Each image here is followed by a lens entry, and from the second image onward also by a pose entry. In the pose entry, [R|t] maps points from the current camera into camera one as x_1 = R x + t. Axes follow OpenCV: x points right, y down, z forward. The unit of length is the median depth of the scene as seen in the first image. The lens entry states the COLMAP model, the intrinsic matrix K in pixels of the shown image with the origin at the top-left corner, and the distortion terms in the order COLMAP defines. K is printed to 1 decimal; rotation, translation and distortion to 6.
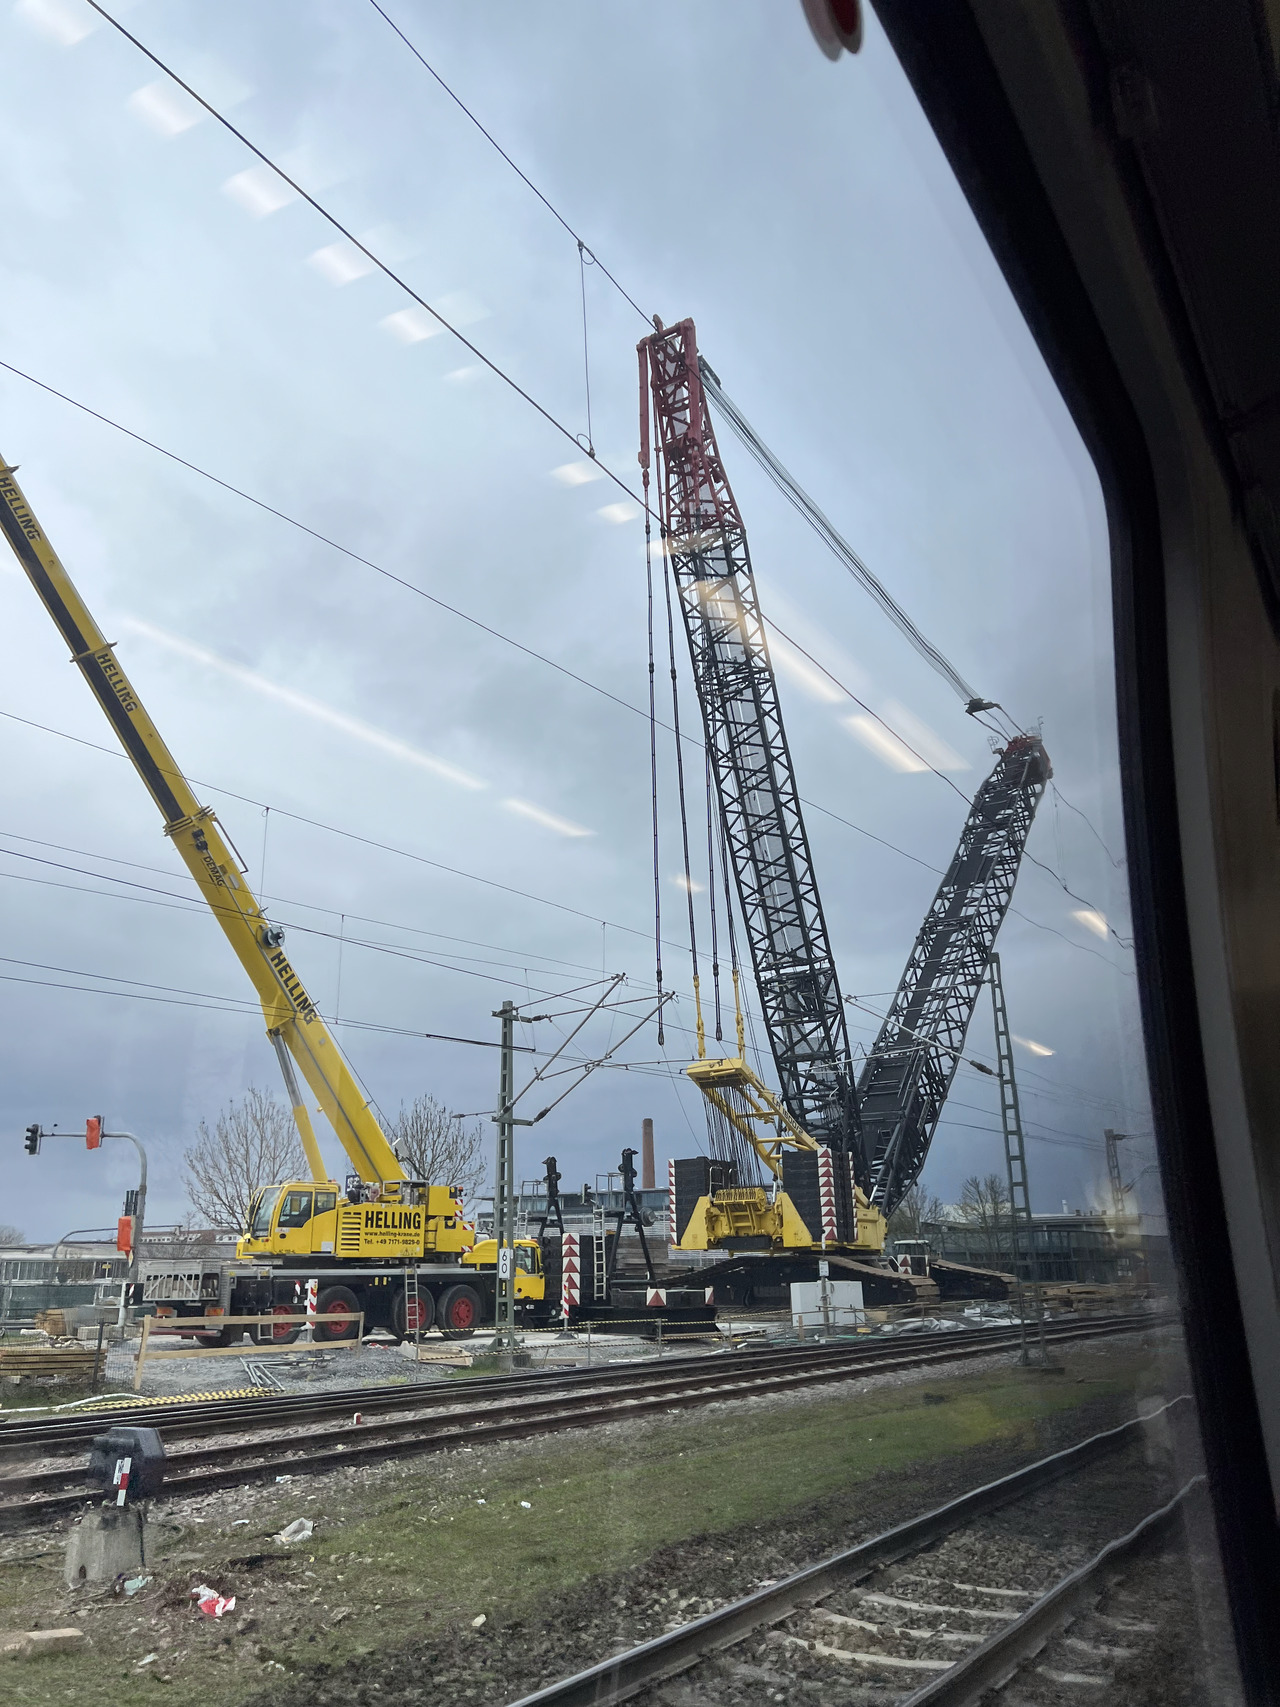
lens RADIAL K [[1311.5, 0, 640.0], [0, 1311.5, 853.5], [0, 0, 1]] dist [0.043928, -0.045632]
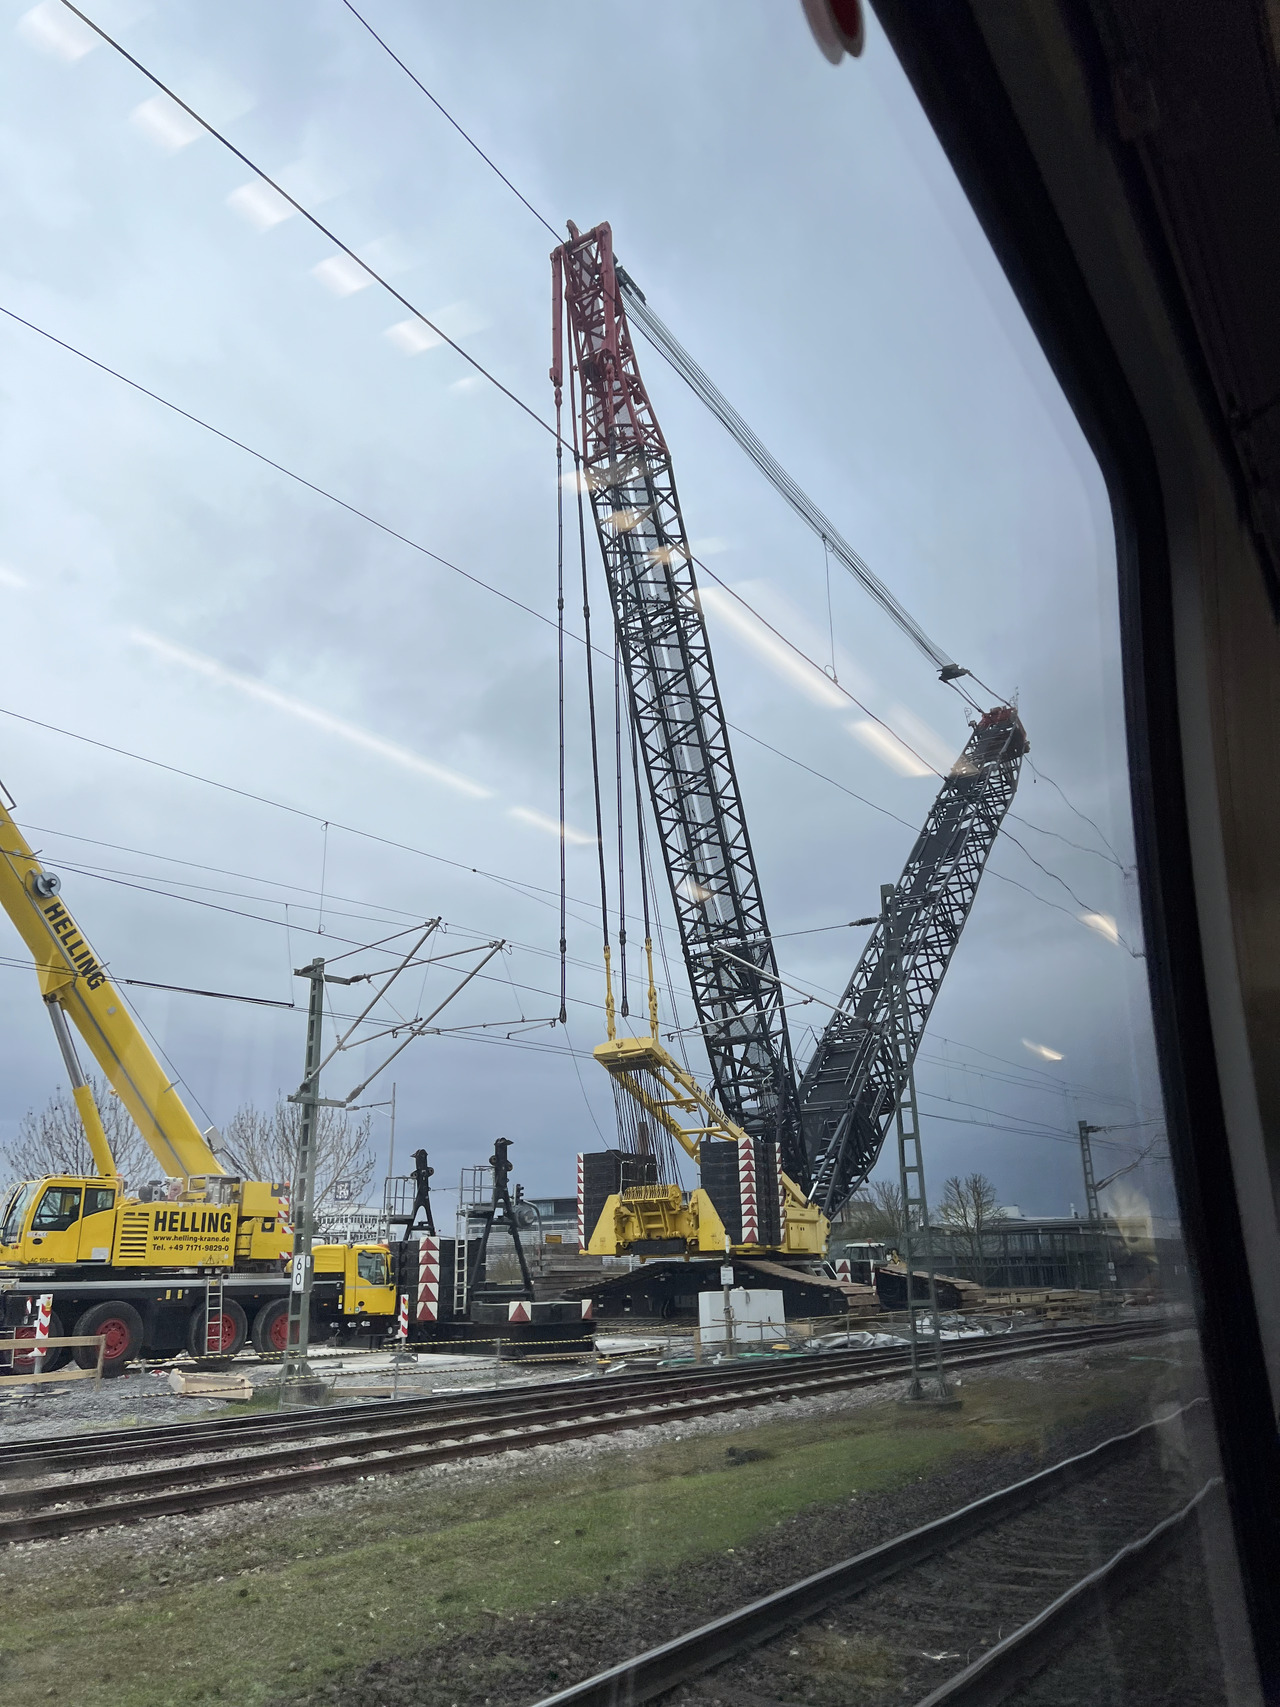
lens RADIAL K [[1311.5, 0, 640.0], [0, 1311.5, 853.5], [0, 0, 1]] dist [0.043928, -0.045632]
pose [[0.999956, -0.007170, -0.006052, 0.072464], [0.007143, 0.999964, -0.004485, 0.034944], [0.006084, 0.004441, 0.999972, 0.113026]]
